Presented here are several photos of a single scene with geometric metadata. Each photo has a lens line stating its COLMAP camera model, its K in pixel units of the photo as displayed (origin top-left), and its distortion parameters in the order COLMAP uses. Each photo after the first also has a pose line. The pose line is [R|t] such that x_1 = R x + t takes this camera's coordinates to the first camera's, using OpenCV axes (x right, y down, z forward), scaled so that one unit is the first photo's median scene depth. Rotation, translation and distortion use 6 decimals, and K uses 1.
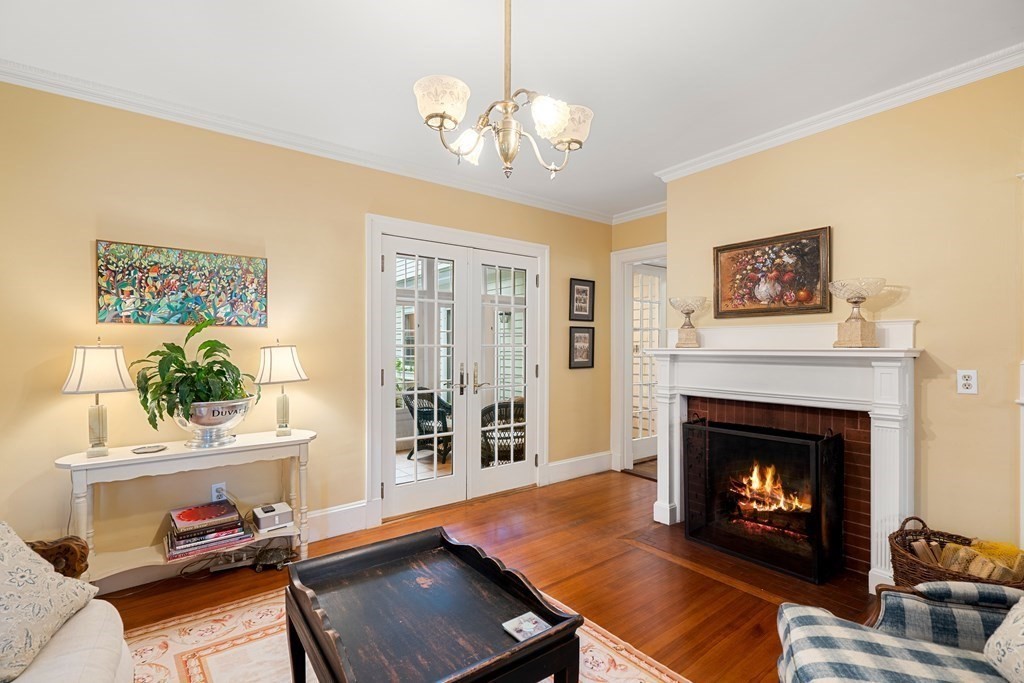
lens RADIAL K [[465.7, 0, 510.3], [0, 465.7, 349.6], [0, 0, 1]] dist [-0.004522, 0.000831]
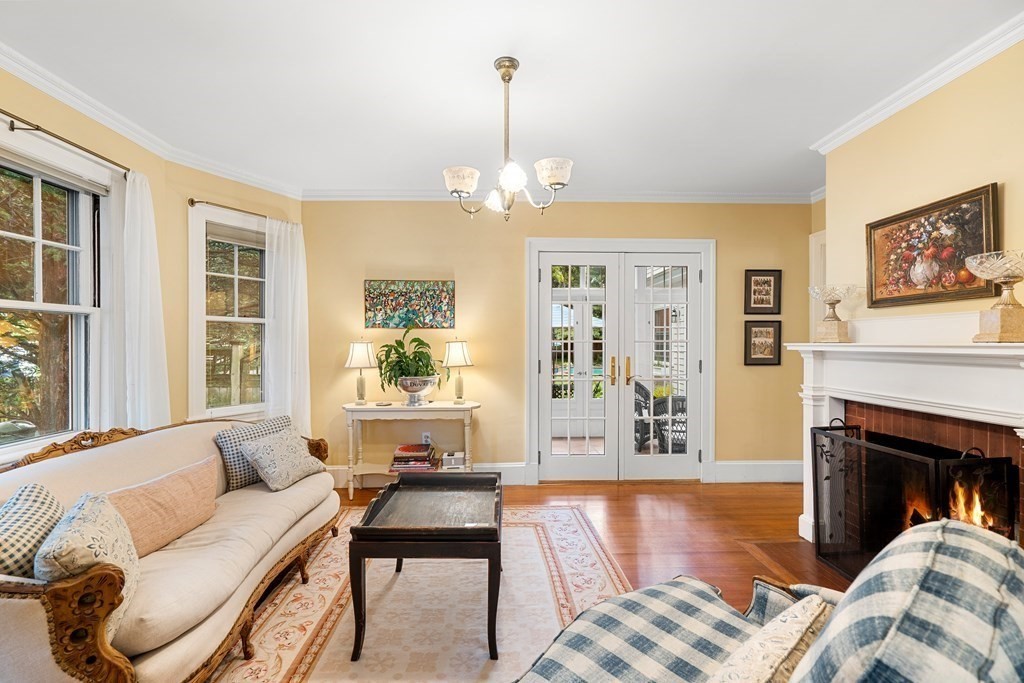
lens RADIAL K [[465.7, 0, 507.3], [0, 465.7, 343.1], [0, 0, 1]] dist [-0.004522, 0.000831]
pose [[0.810716, 0.000715, -0.585439, 0.453629], [-0.003682, 0.999986, -0.003877, 0.001790], [0.585428, 0.005299, 0.810707, -0.073151]]
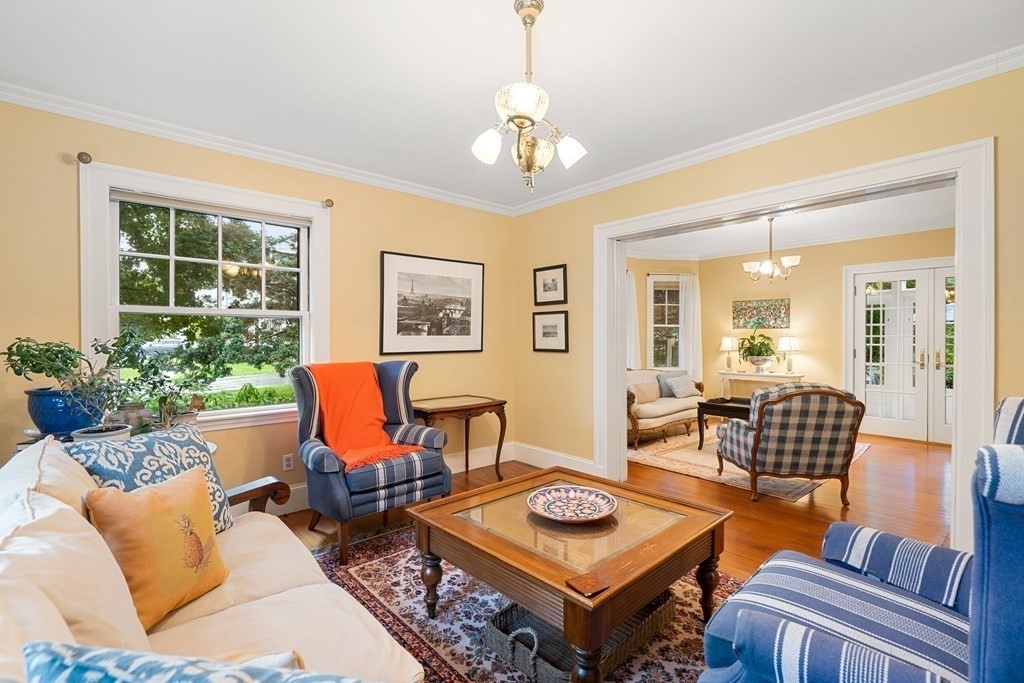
lens RADIAL K [[465.7, 0, 505.2], [0, 465.7, 340.5], [0, 0, 1]] dist [-0.004522, 0.000831]
pose [[0.061443, 0.010141, -0.998059, 1.707120], [-0.003996, 0.999943, 0.009914, -0.003990], [0.998103, 0.003380, 0.061480, -0.559250]]
